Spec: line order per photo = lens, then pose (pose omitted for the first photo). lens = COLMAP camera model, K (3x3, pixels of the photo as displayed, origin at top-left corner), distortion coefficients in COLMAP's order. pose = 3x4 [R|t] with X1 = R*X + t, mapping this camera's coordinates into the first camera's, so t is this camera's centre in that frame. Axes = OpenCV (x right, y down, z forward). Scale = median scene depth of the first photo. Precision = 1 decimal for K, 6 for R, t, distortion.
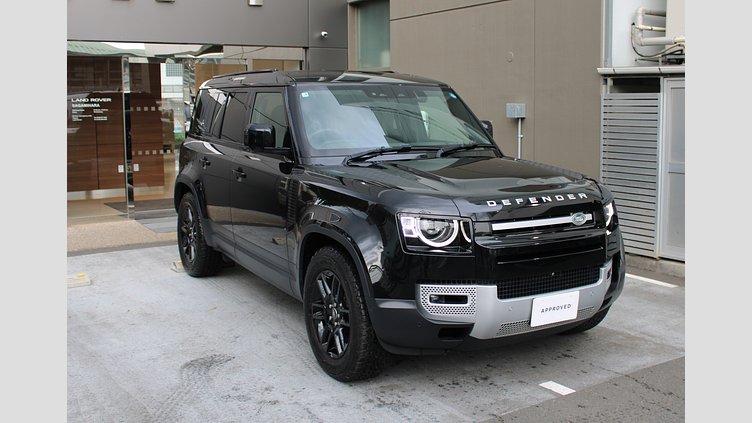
lens RADIAL K [[762.2, 0, 376.0], [0, 762.2, 211.5], [0, 0, 1]] dist [-0.109320, 0.002587]
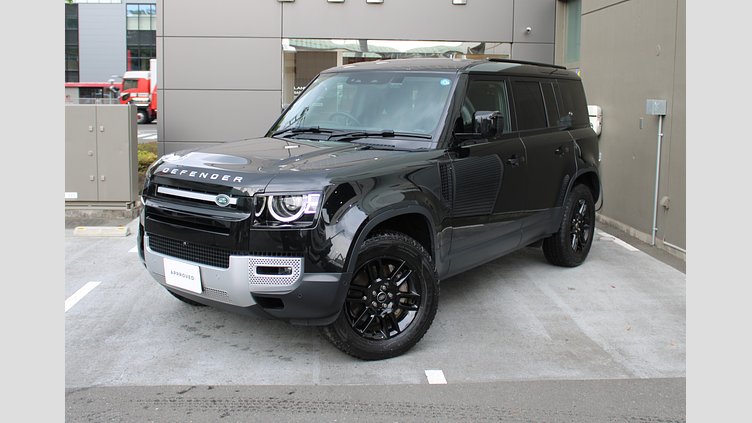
lens RADIAL K [[726.3, 0, 360.8], [0, 726.3, 187.7], [0, 0, 1]] dist [-0.099422, 0.006762]
pose [[0.864544, 0.080928, -0.495998, 0.617799], [-0.088016, 0.996077, 0.009107, -0.018244], [0.494789, 0.035783, 0.868276, 0.103007]]
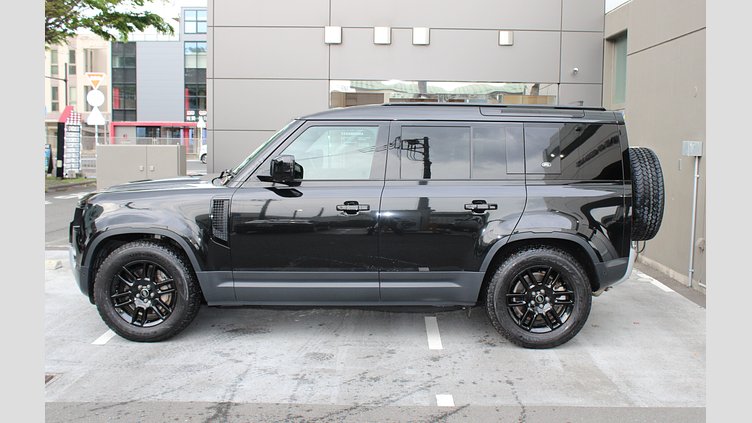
lens RADIAL K [[755.8, 0, 374.7], [0, 755.8, 223.0], [0, 0, 1]] dist [-0.079644, -0.004006]
pose [[0.828131, 0.082409, -0.554444, 0.741929], [-0.095678, 0.995400, 0.005043, -0.015562], [0.552309, 0.048872, 0.832206, 0.031505]]
